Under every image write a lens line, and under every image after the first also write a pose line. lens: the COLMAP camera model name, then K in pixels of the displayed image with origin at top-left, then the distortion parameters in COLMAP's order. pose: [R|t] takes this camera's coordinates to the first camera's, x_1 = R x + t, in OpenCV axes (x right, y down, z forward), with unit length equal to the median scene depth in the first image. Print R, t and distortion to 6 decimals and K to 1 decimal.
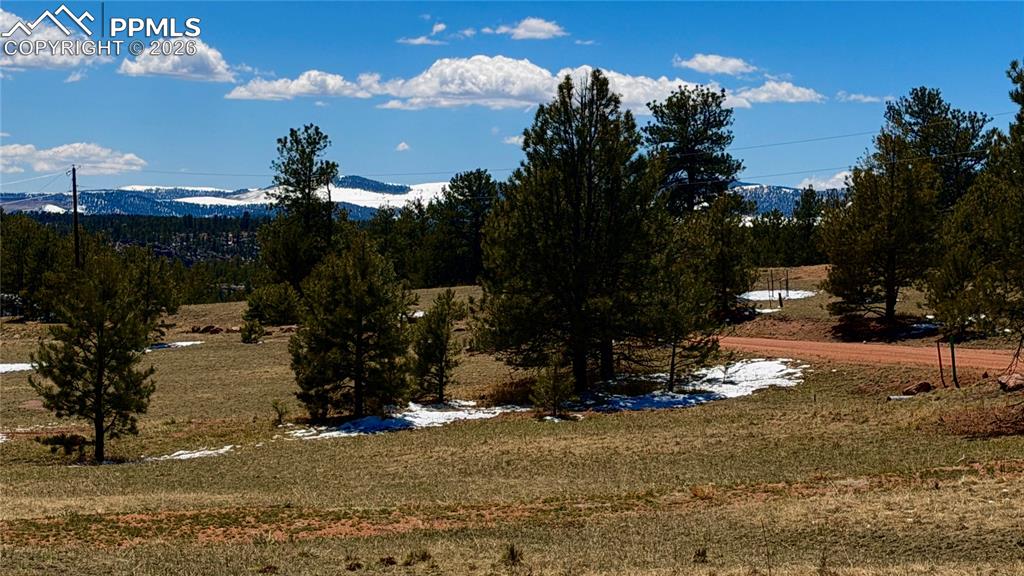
lens RADIAL K [[2325.1, 0, 545.0], [0, 2325.1, 287.9], [0, 0, 1]] dist [0.103278, 0.588774]
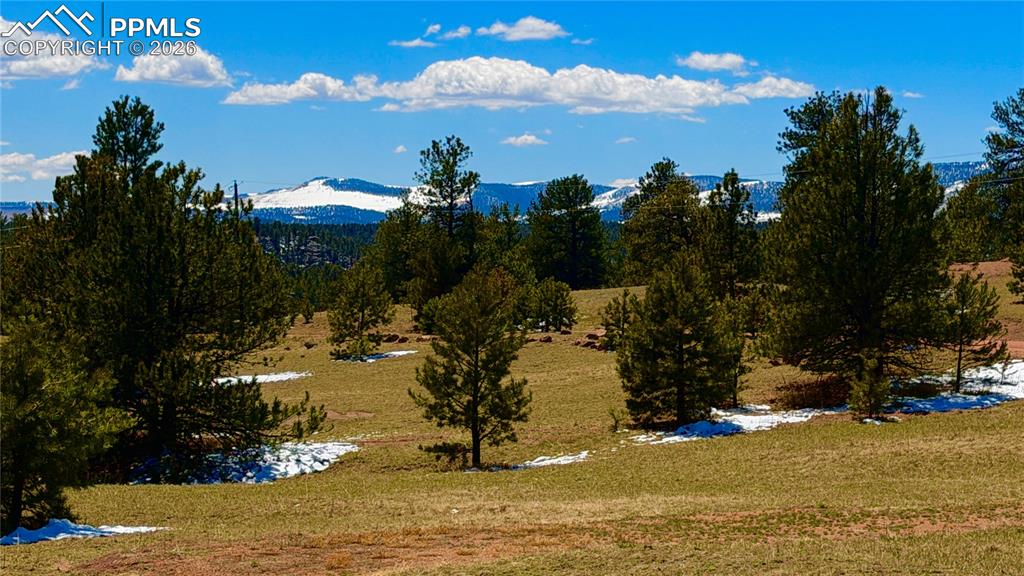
lens RADIAL K [[2325.1, 0, 545.0], [0, 2325.1, 287.9], [0, 0, 1]] dist [0.103278, 0.588774]
pose [[0.999850, -0.017321, -0.000027, -0.127361], [0.017321, 0.999850, 0.000144, -0.005934], [0.000025, -0.000144, 1.000000, -0.049125]]
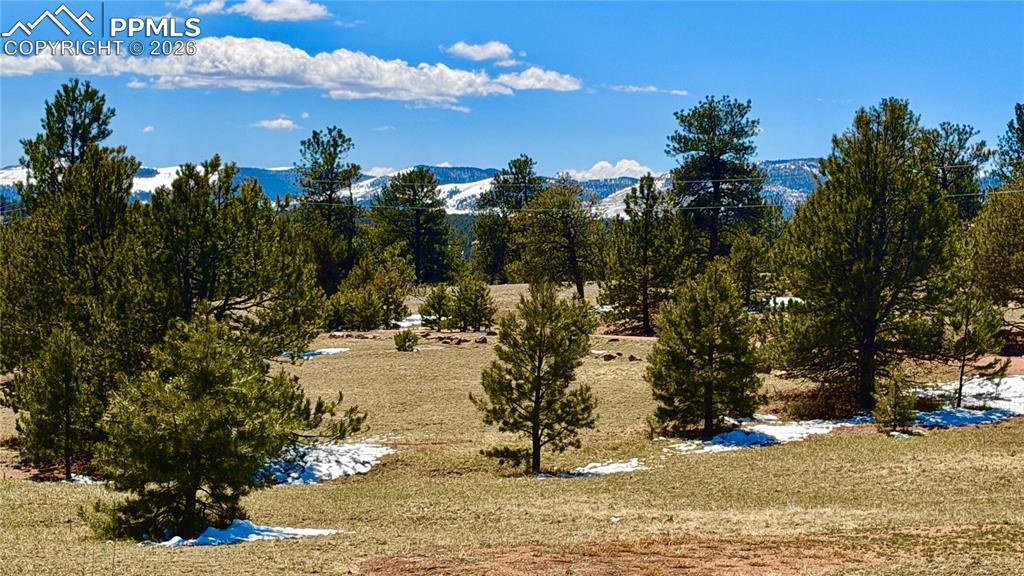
lens RADIAL K [[2392.9, 0, 561.0], [0, 2392.9, 287.9], [0, 0, 1]] dist [0.119704, 0.158901]
pose [[0.993900, 0.011008, 0.109739, -0.242037], [-0.011425, 0.999930, 0.003176, -0.011288], [-0.109696, -0.004410, 0.993955, -0.070688]]
